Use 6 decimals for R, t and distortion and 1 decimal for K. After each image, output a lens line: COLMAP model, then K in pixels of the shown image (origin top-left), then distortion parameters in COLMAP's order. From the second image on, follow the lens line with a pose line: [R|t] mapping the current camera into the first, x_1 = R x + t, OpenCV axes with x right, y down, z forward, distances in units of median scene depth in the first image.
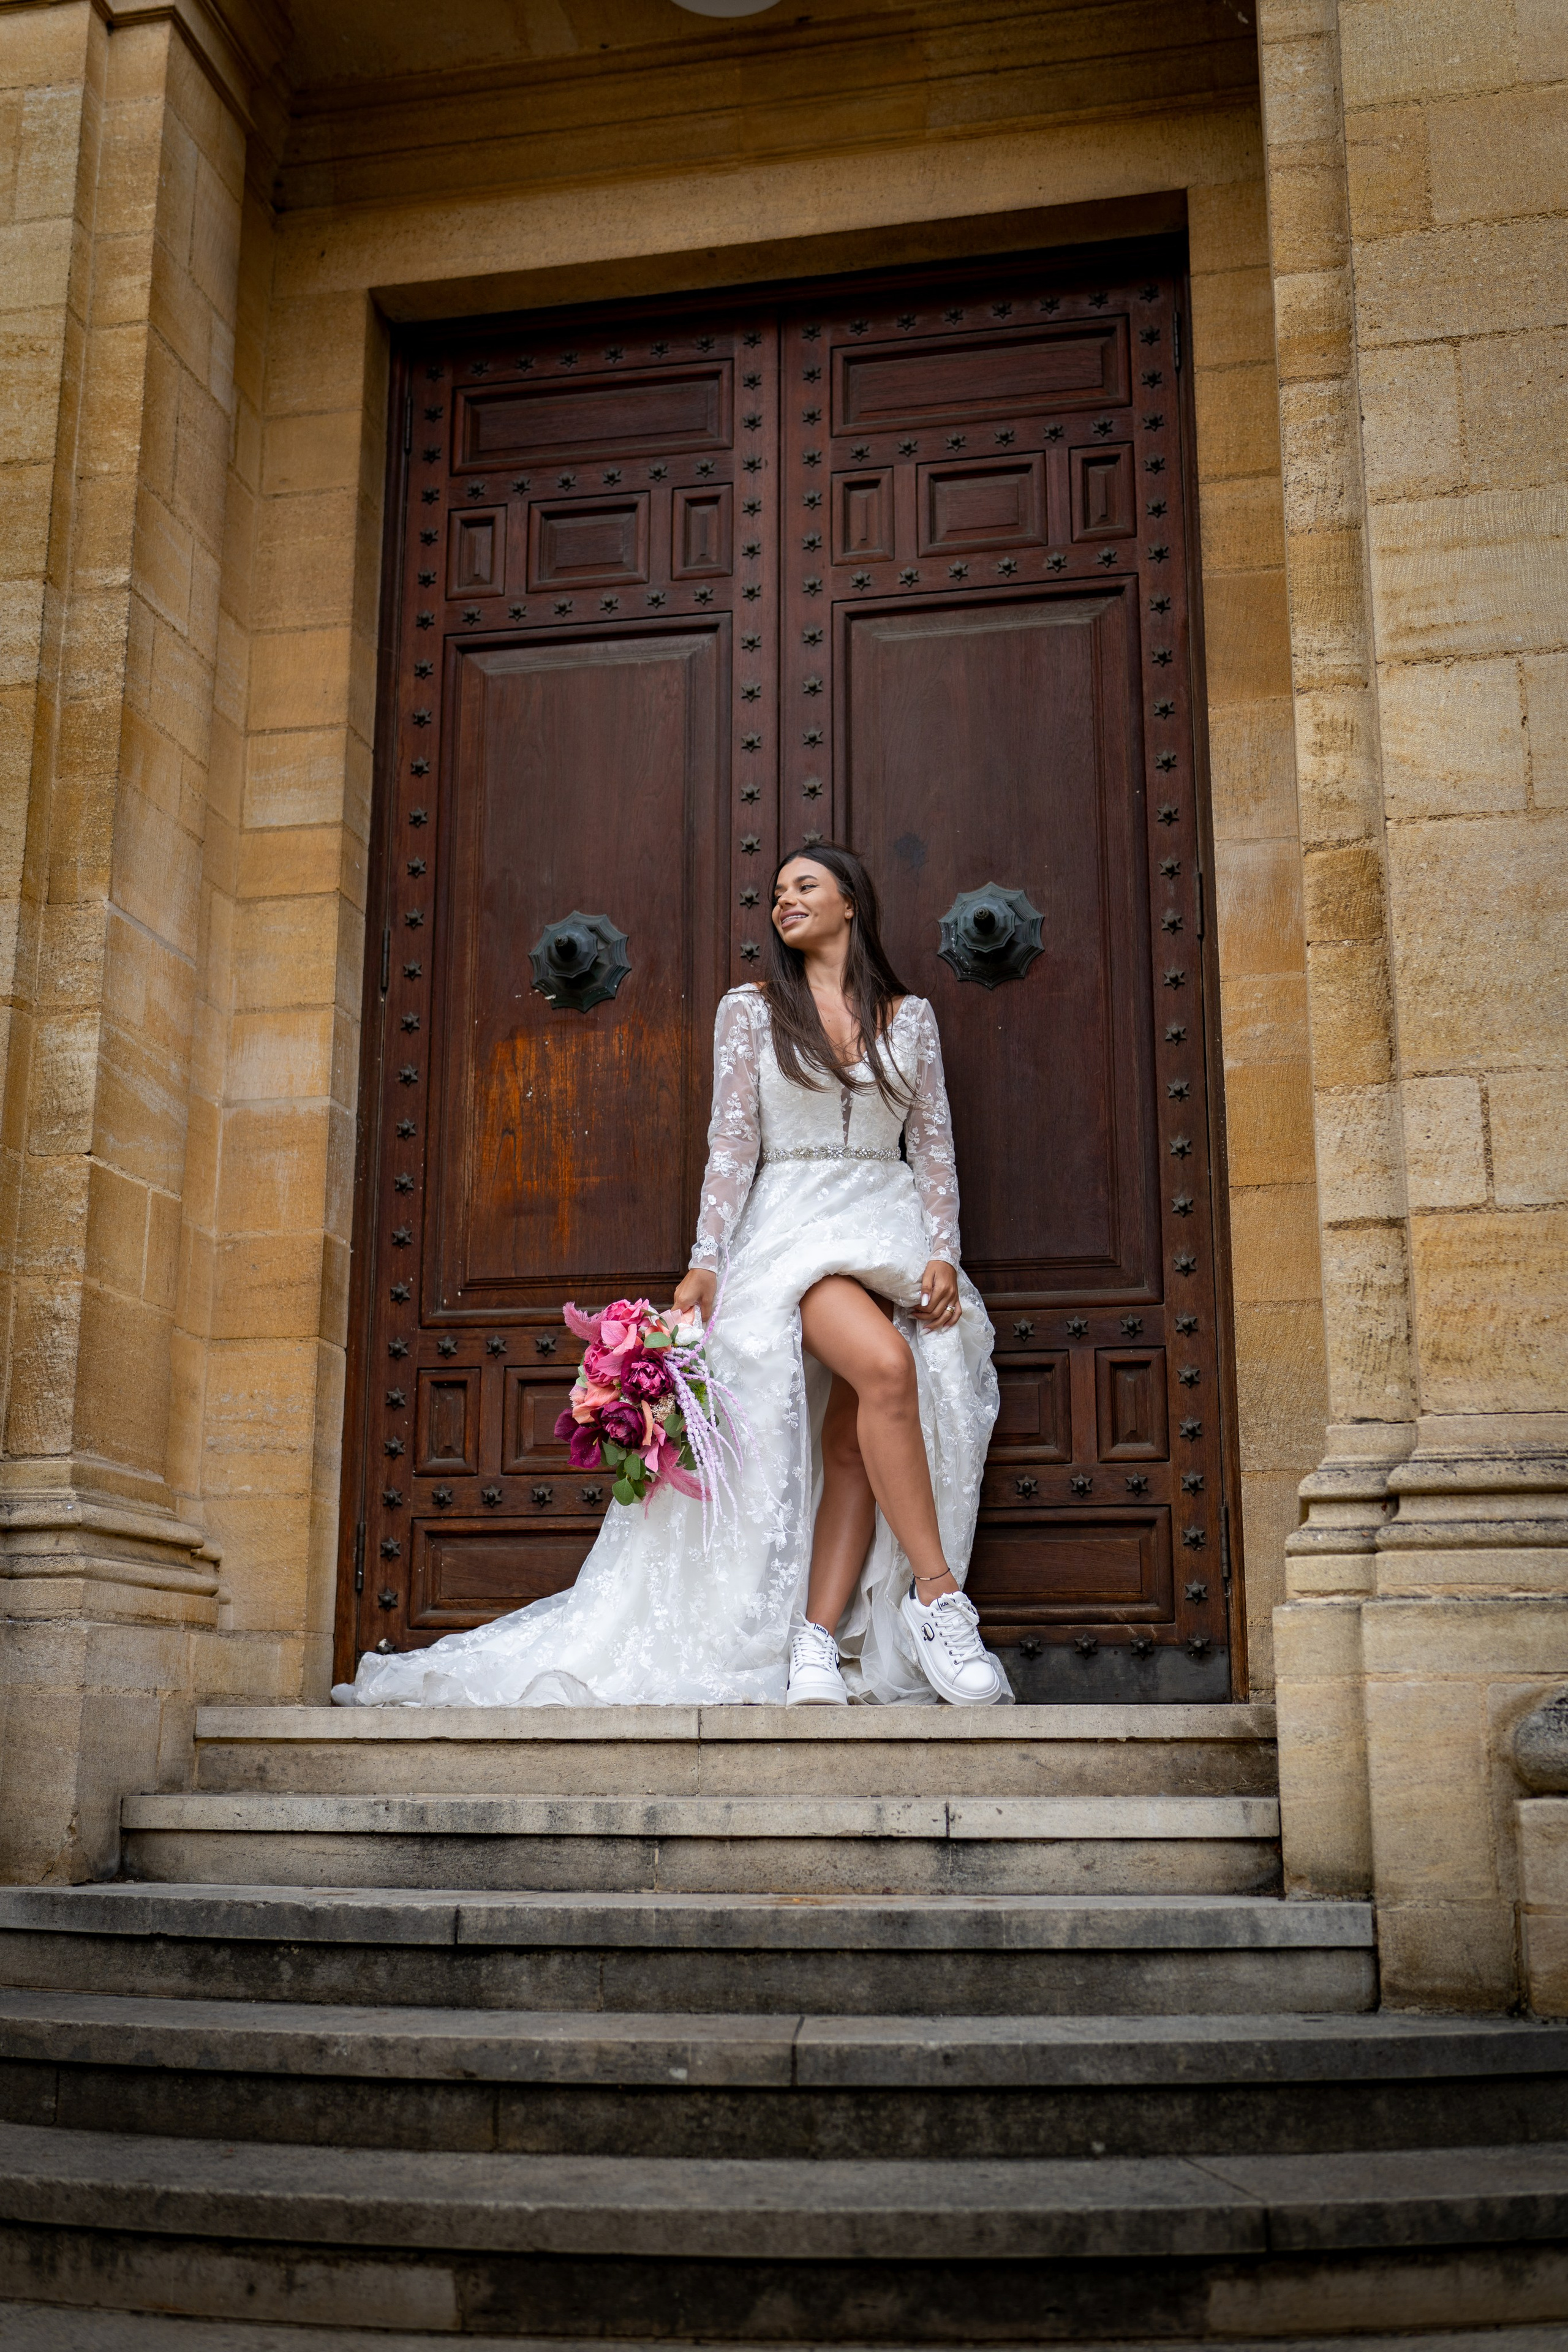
lens RADIAL K [[2567.3, 0, 798.0], [0, 2567.3, 1183.1], [0, 0, 1]] dist [-0.007585, 0.000000]
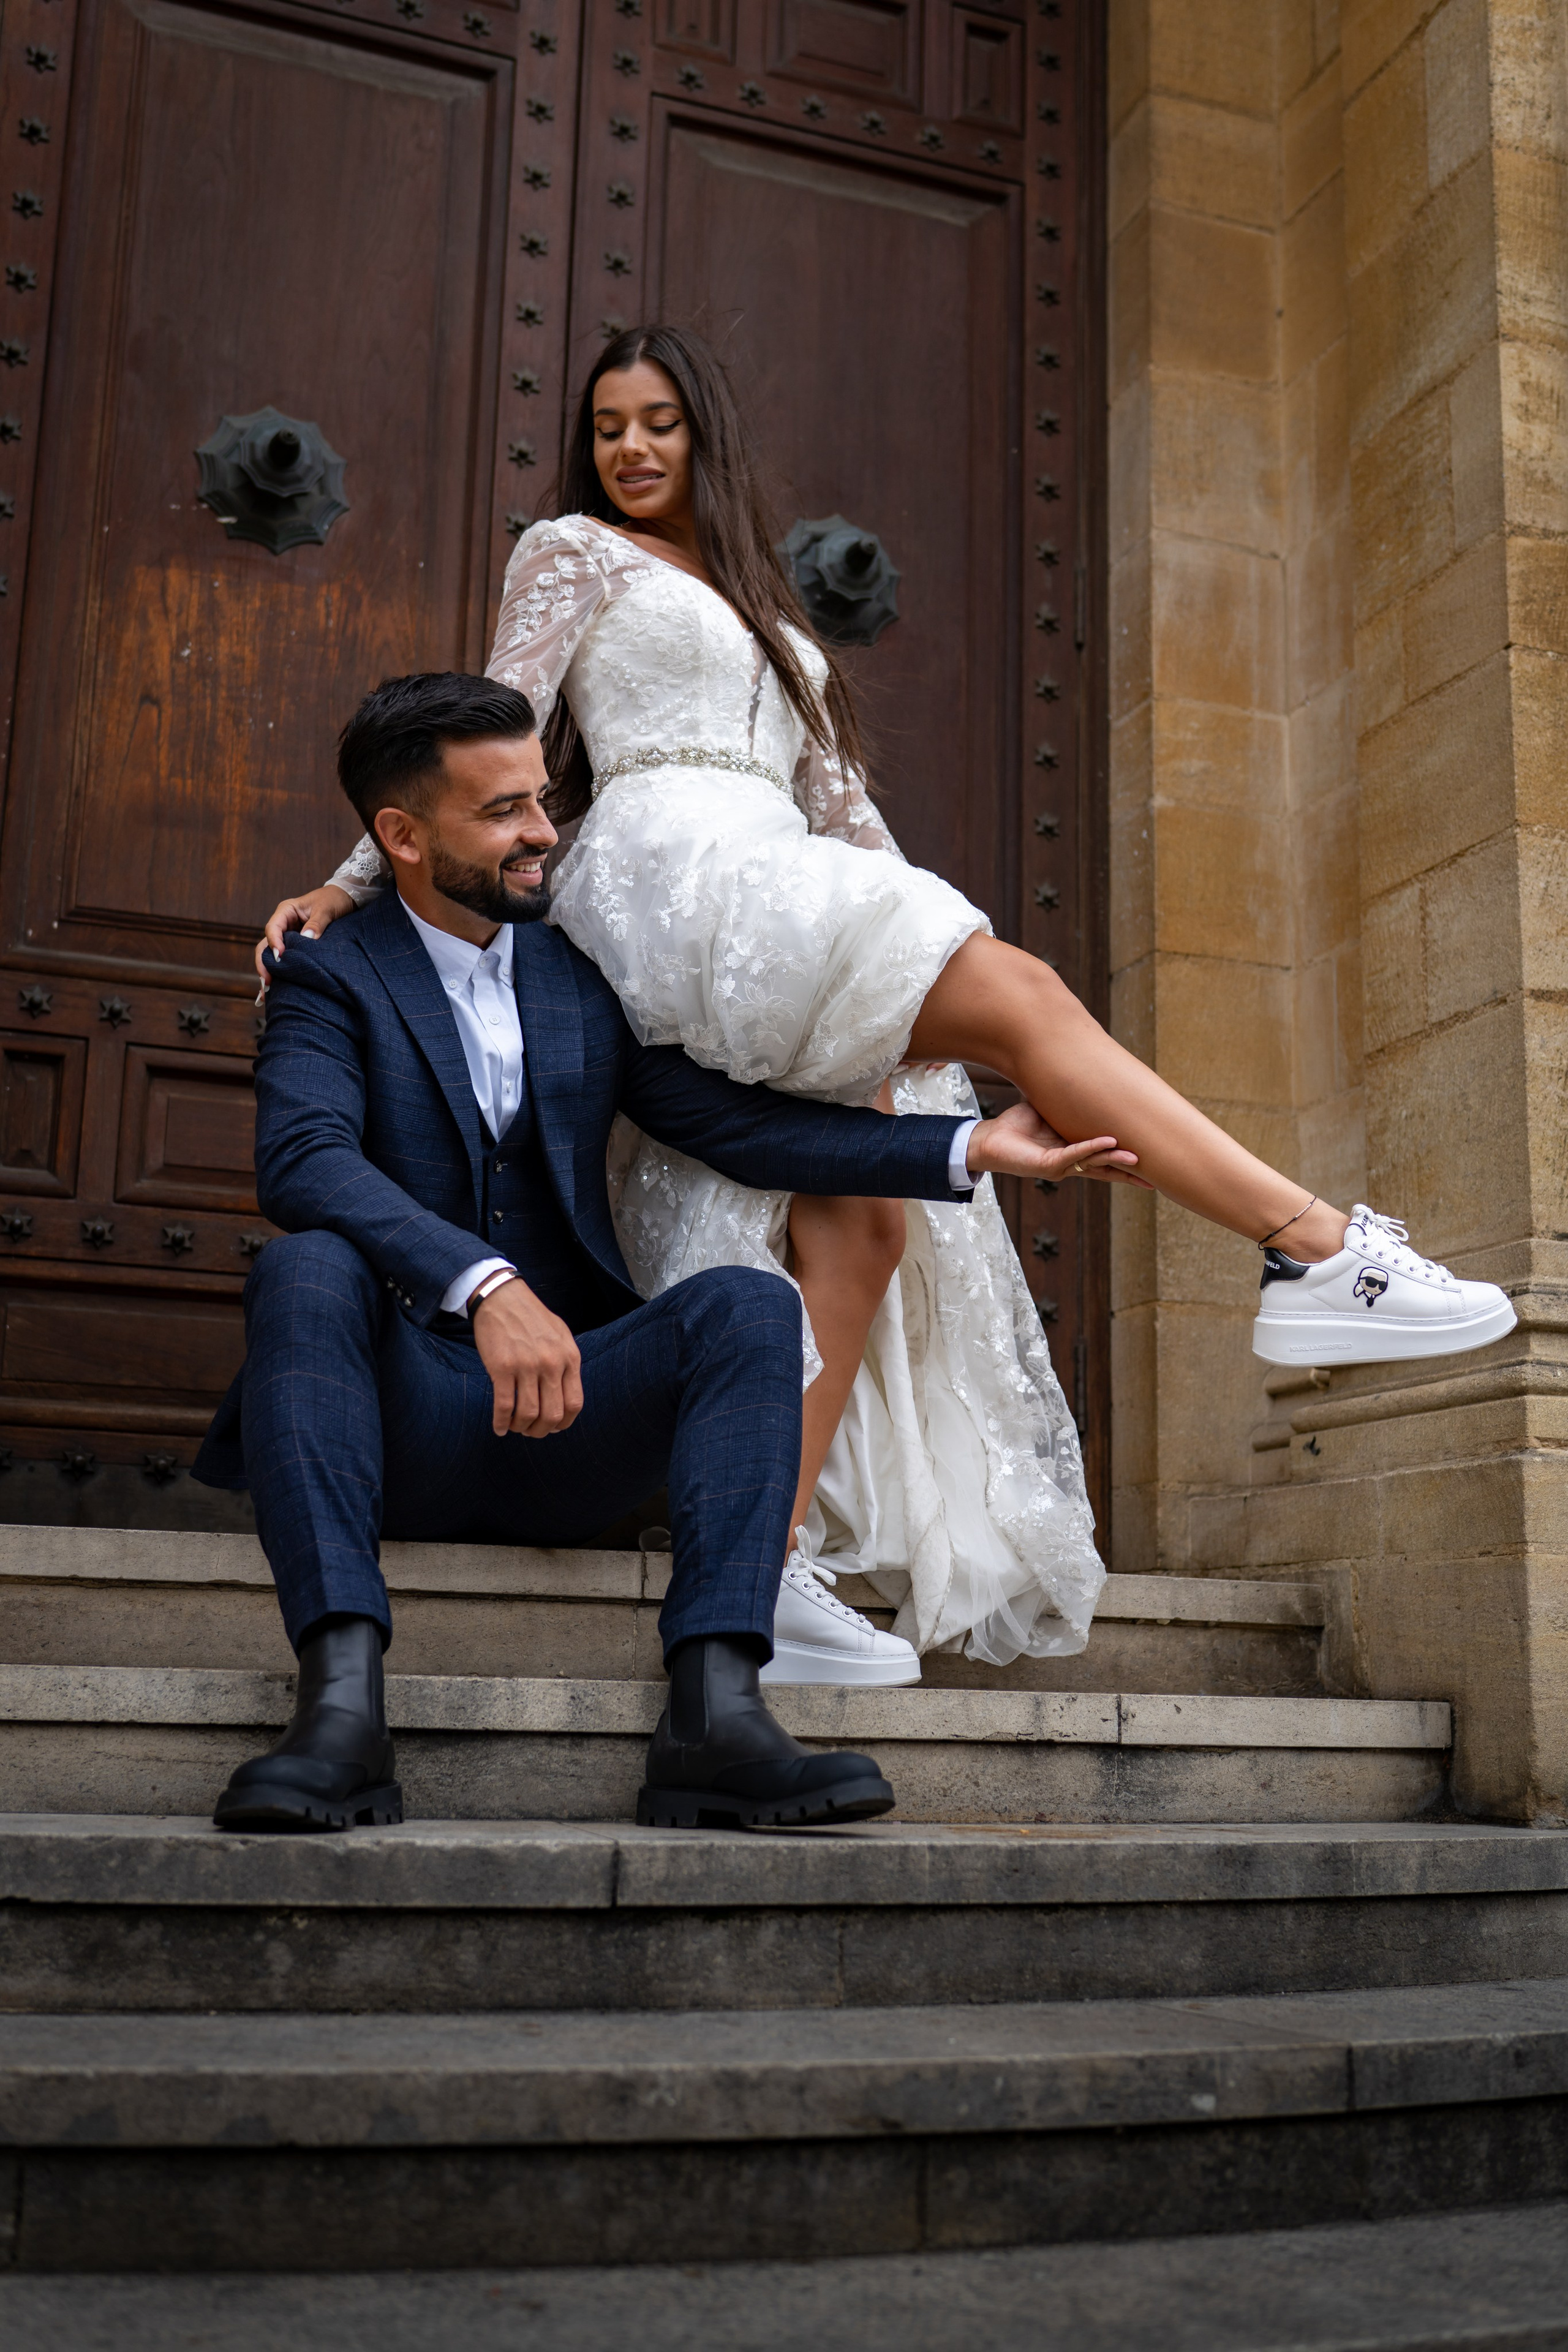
lens RADIAL K [[2567.3, 0, 829.6], [0, 2567.3, 1225.6], [0, 0, 1]] dist [-0.007585, 0.000000]
pose [[0.842779, 0.118117, 0.525140, -0.362538], [-0.139667, 0.990197, 0.001427, 0.109491], [-0.519824, -0.074547, 0.851014, 0.396926]]
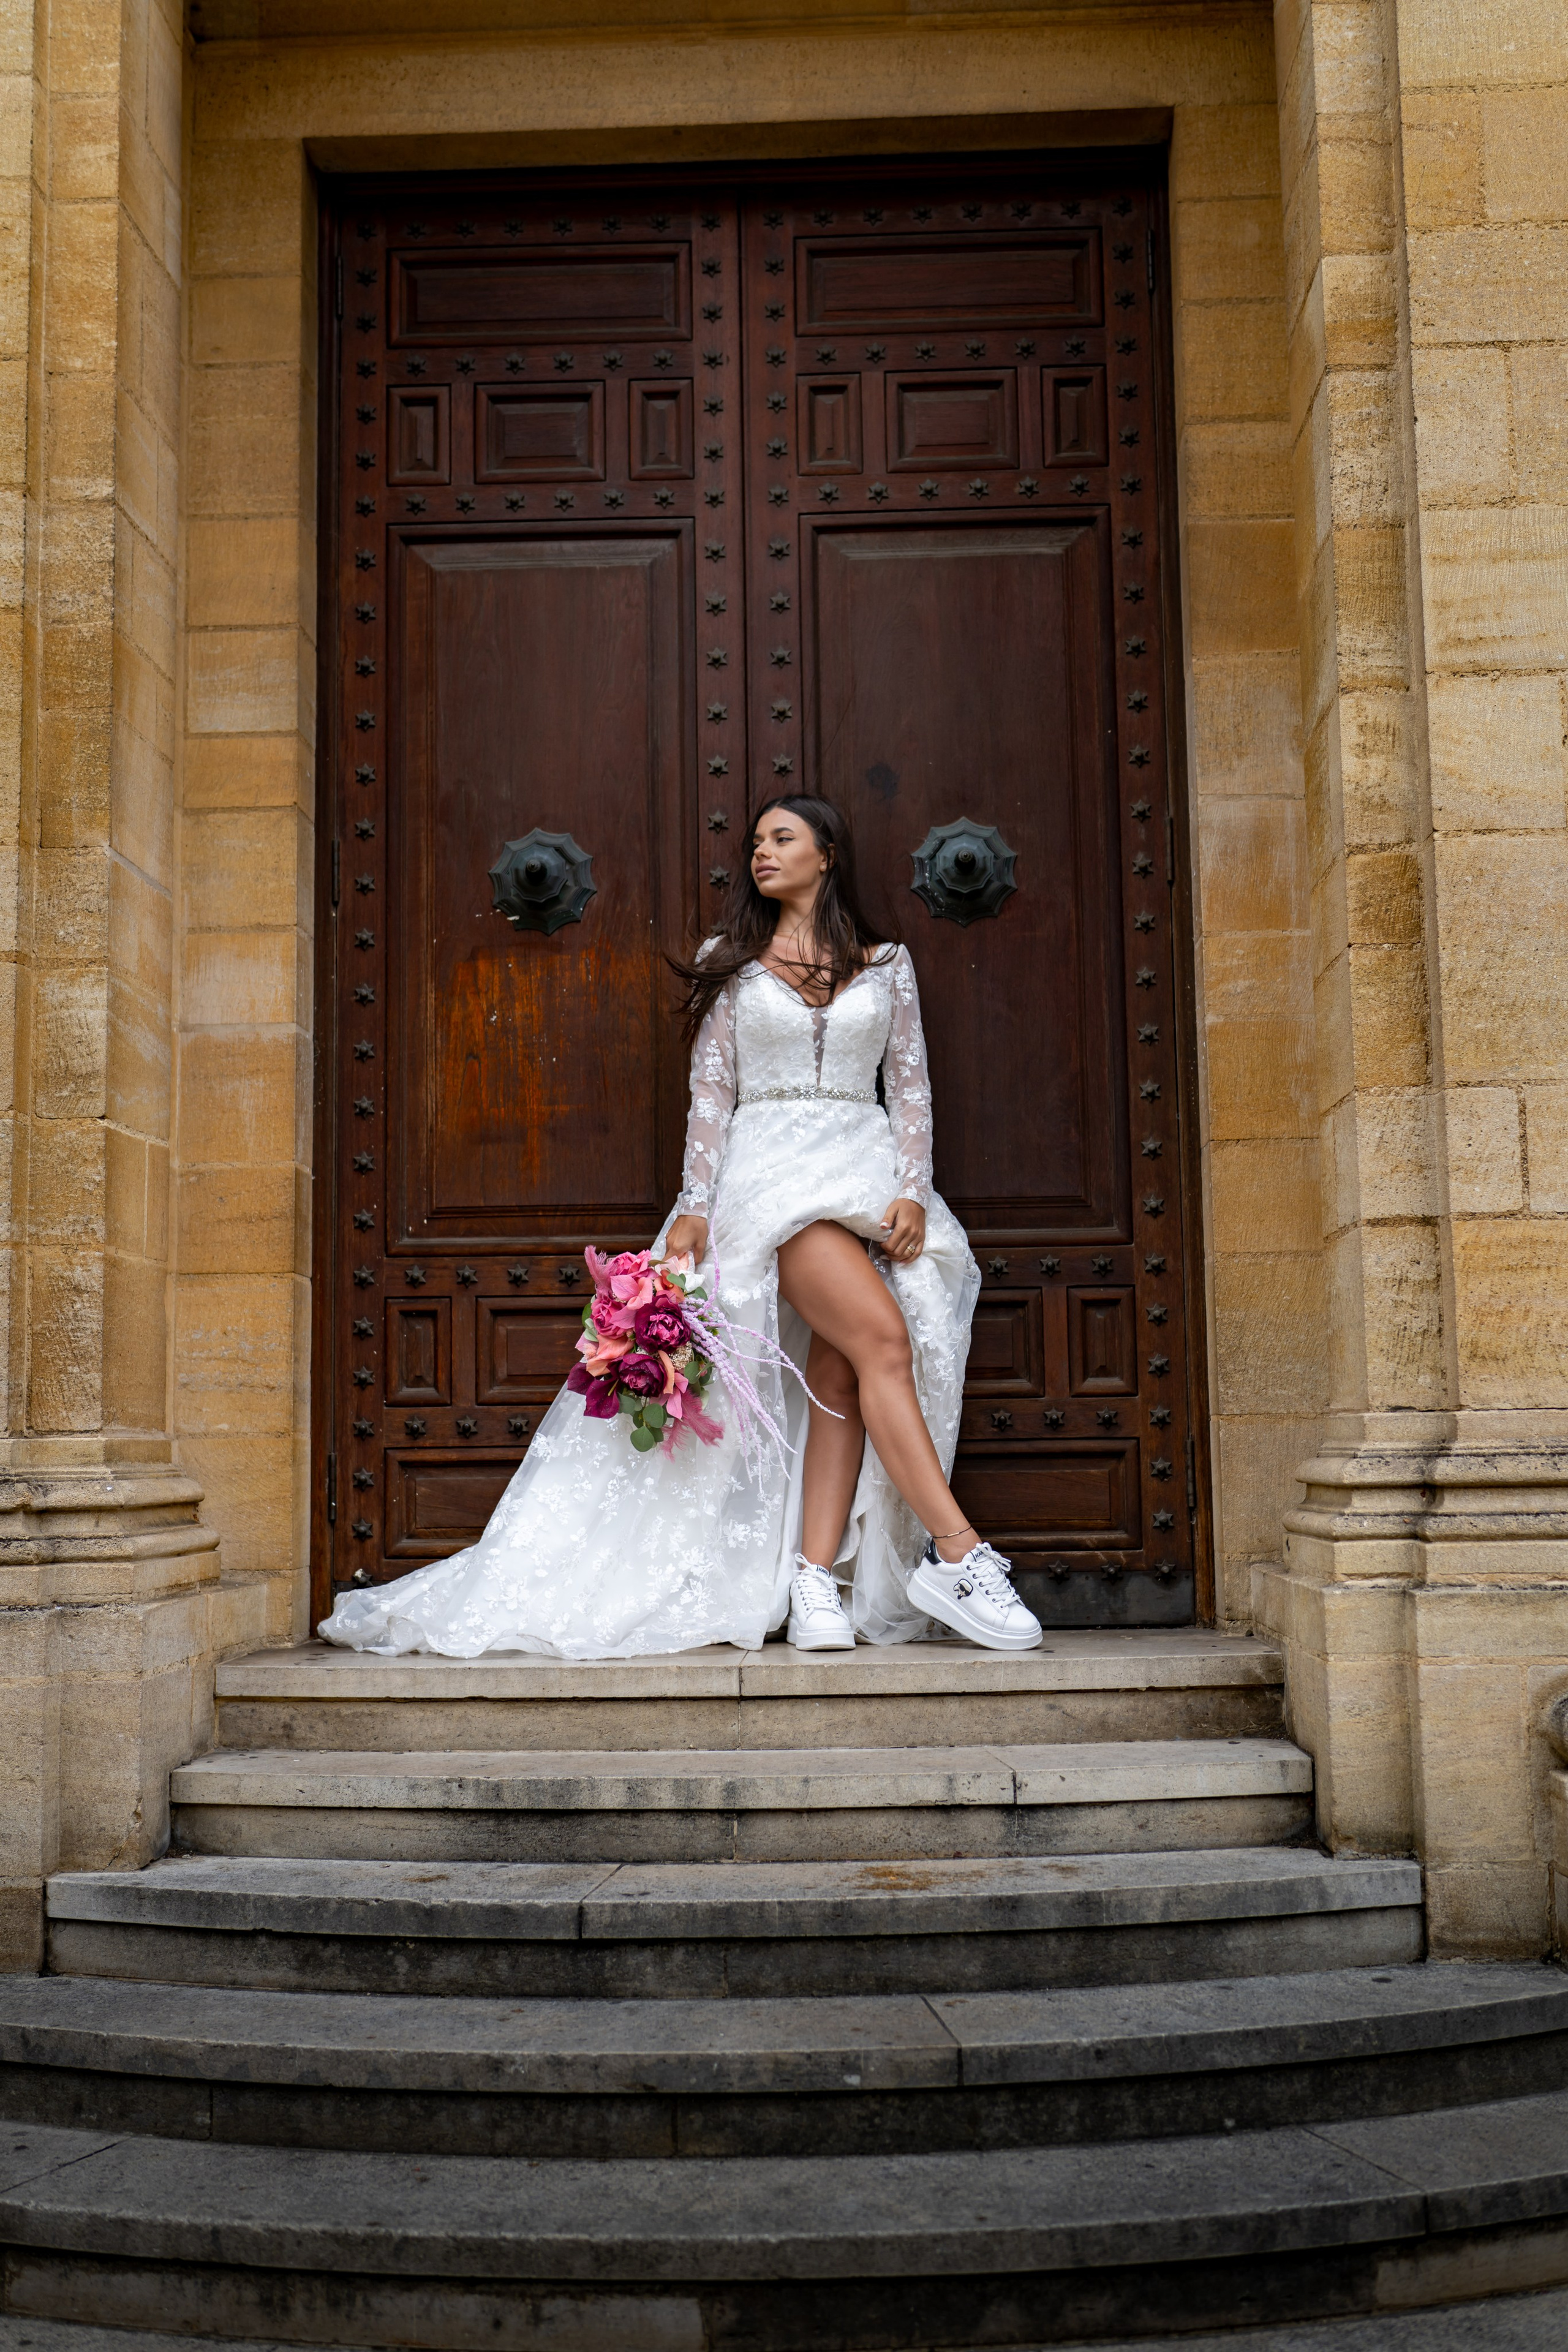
lens RADIAL K [[2567.3, 0, 815.8], [0, 2567.3, 1214.1], [0, 0, 1]] dist [-0.007585, 0.000000]
pose [[0.985495, -0.001398, 0.169696, -0.182243], [-0.021266, 0.991066, 0.131665, -0.112512], [-0.168364, -0.133364, 0.976661, 0.007330]]
